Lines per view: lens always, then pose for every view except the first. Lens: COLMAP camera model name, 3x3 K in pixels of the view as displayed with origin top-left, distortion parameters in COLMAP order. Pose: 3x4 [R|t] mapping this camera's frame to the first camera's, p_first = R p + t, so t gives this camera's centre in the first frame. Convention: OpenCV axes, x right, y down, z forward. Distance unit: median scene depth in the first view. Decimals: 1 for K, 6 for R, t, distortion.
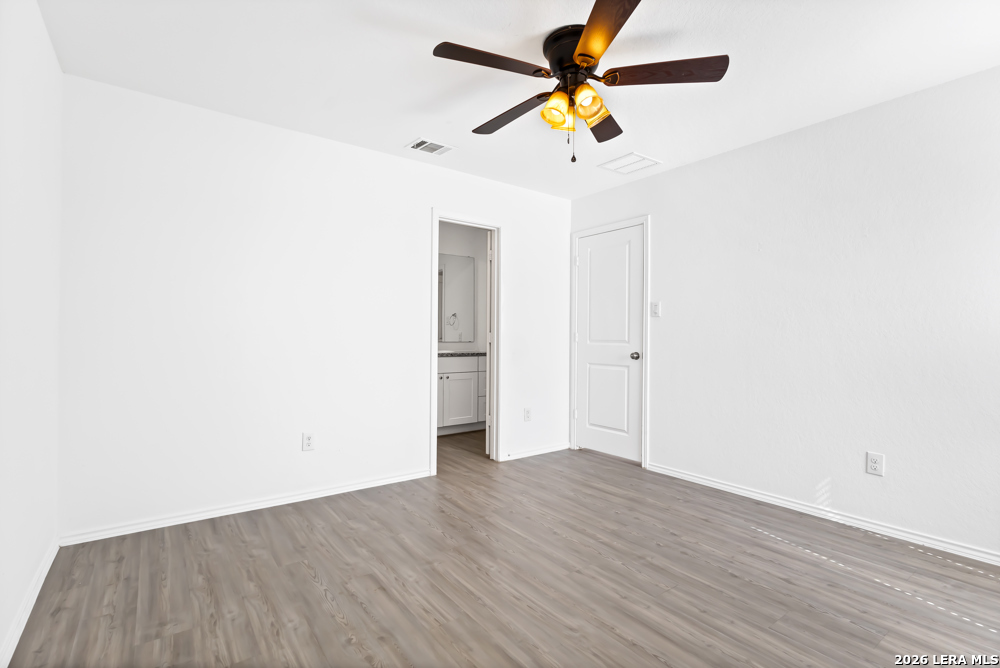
lens RADIAL K [[460.7, 0, 498.7], [0, 460.7, 333.9], [0, 0, 1]] dist [0.000137, 0.000442]
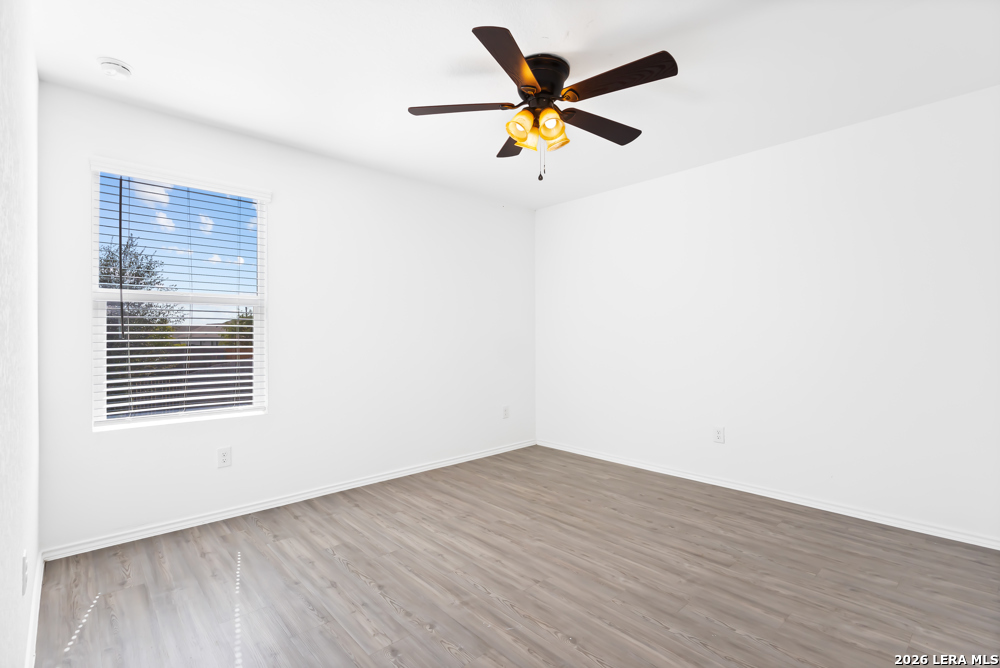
lens RADIAL K [[460.7, 0, 498.7], [0, 460.7, 333.9], [0, 0, 1]] dist [0.000137, 0.000442]
pose [[-0.993697, -0.000620, -0.112094, 0.379068], [0.000027, 0.999983, -0.005765, -0.010319], [0.112095, -0.005732, -0.993681, 2.050020]]
